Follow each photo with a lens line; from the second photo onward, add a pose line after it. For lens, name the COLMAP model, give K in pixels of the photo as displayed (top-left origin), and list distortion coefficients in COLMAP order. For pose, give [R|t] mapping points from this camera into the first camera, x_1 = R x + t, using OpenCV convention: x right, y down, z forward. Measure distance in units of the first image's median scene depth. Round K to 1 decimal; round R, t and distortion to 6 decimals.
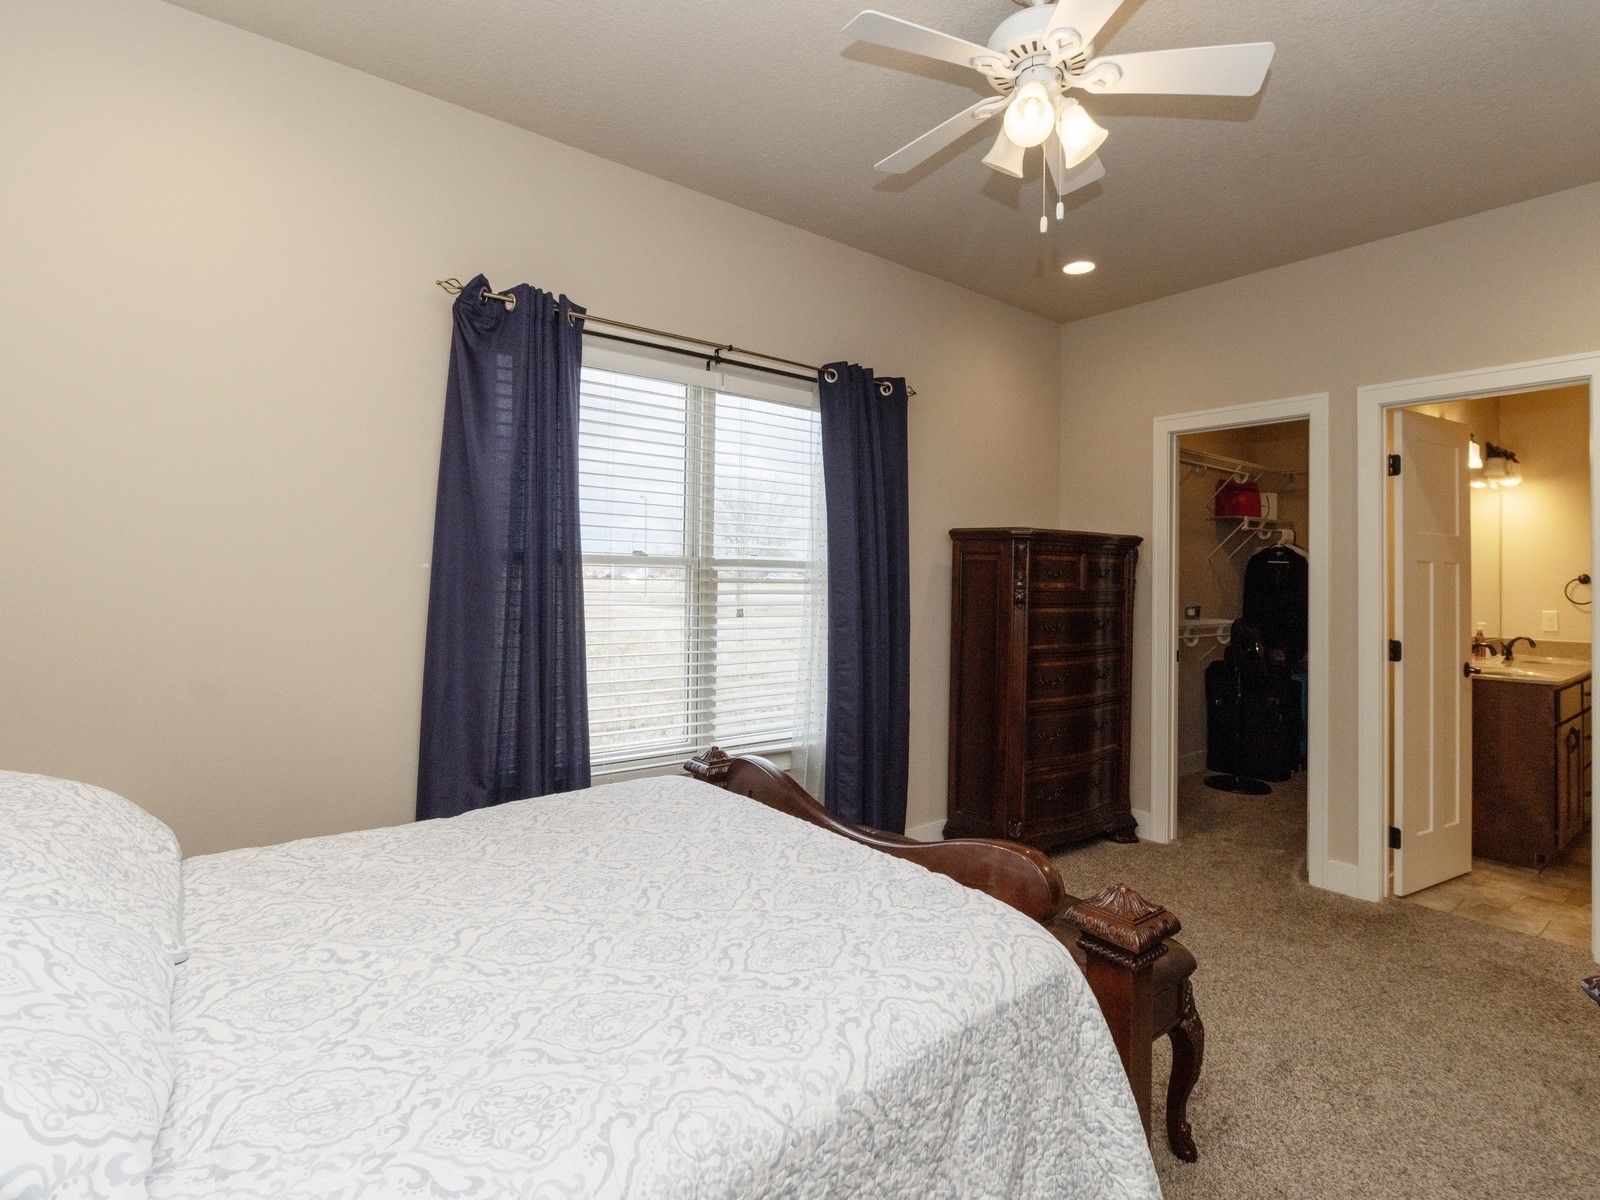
lens RADIAL K [[763.2, 0, 798.8], [0, 763.2, 581.4], [0, 0, 1]] dist [-0.002822, -0.000506]
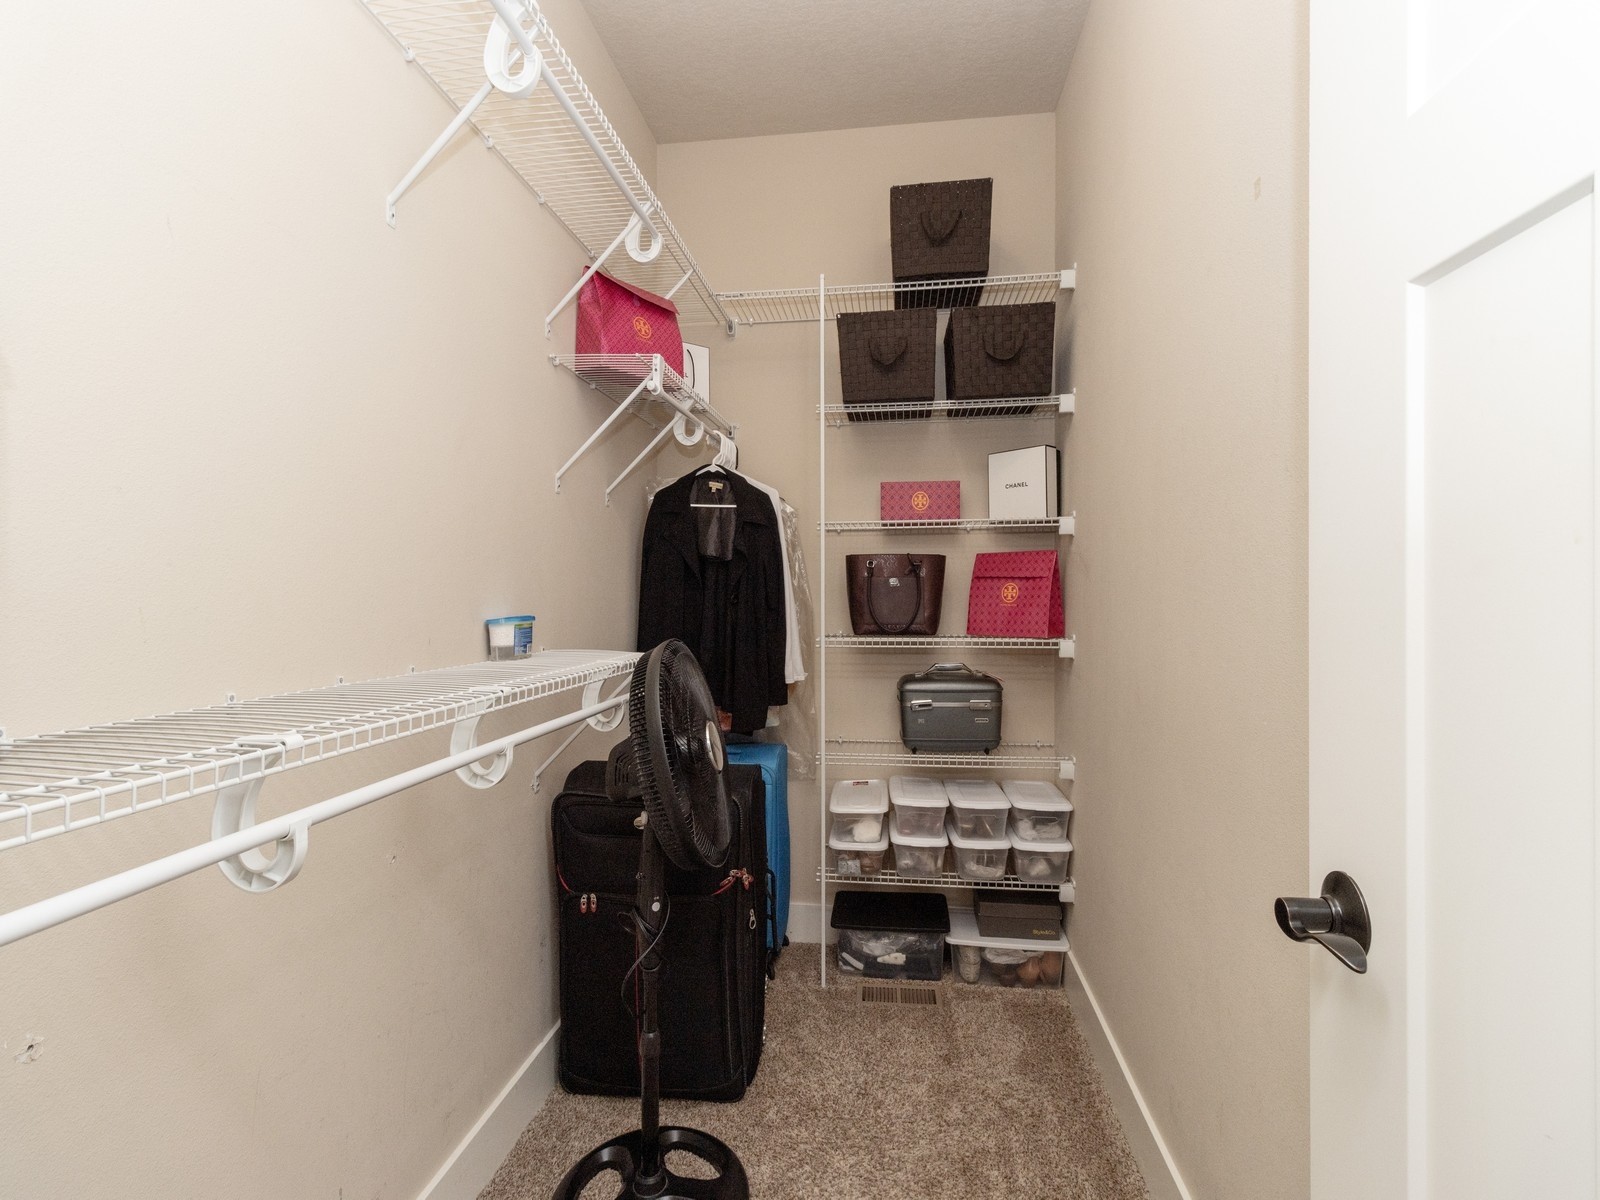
lens RADIAL K [[738.7, 0, 804.0], [0, 738.7, 597.9], [0, 0, 1]] dist [0.001111, 0.000187]
pose [[0.707660, -0.017795, 0.706329, 0.383369], [0.009067, 0.999829, 0.016106, 0.021656], [-0.706494, -0.004994, 0.707701, 0.694551]]
